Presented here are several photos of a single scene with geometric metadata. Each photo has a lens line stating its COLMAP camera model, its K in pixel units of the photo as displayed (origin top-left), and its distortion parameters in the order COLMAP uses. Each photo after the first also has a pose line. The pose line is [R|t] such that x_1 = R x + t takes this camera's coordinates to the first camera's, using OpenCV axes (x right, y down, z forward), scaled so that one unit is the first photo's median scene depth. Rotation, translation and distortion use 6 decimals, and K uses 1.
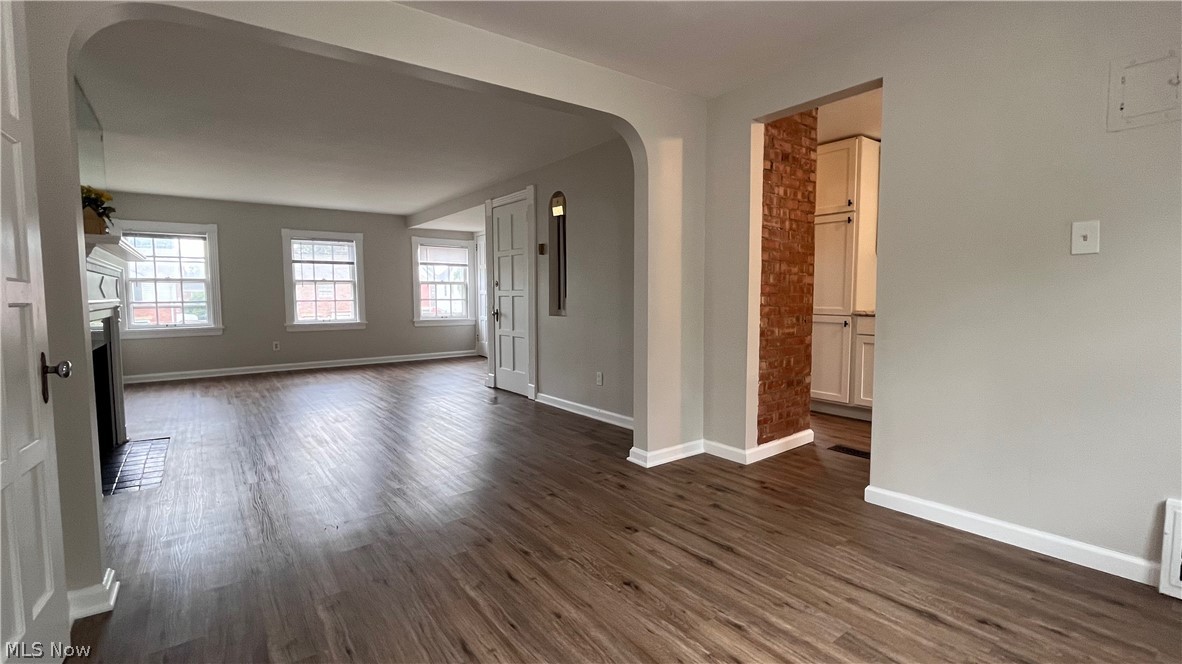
lens RADIAL K [[522.0, 0, 587.1], [0, 522.0, 328.8], [0, 0, 1]] dist [-0.000280, 0.000401]
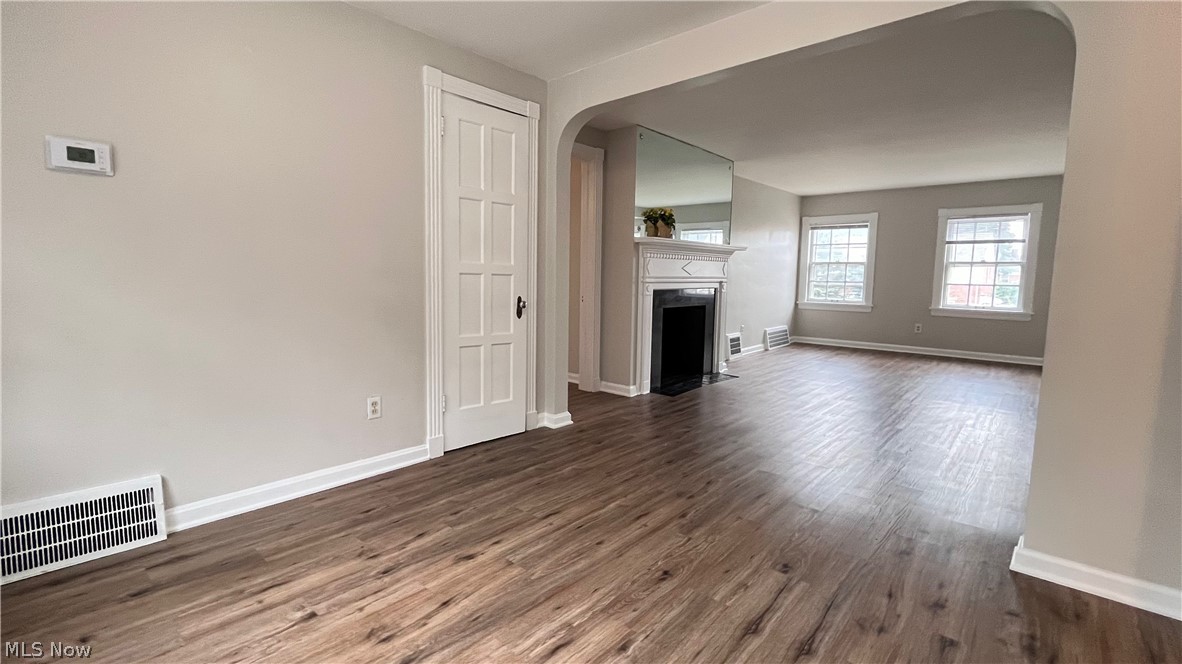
lens RADIAL K [[522.0, 0, 587.1], [0, 522.0, 328.8], [0, 0, 1]] dist [-0.000280, 0.000401]
pose [[0.201281, 0.113264, -0.972963, 0.449608], [-0.082515, 0.991722, 0.098377, -0.021687], [0.976052, 0.060482, 0.208961, 0.299622]]
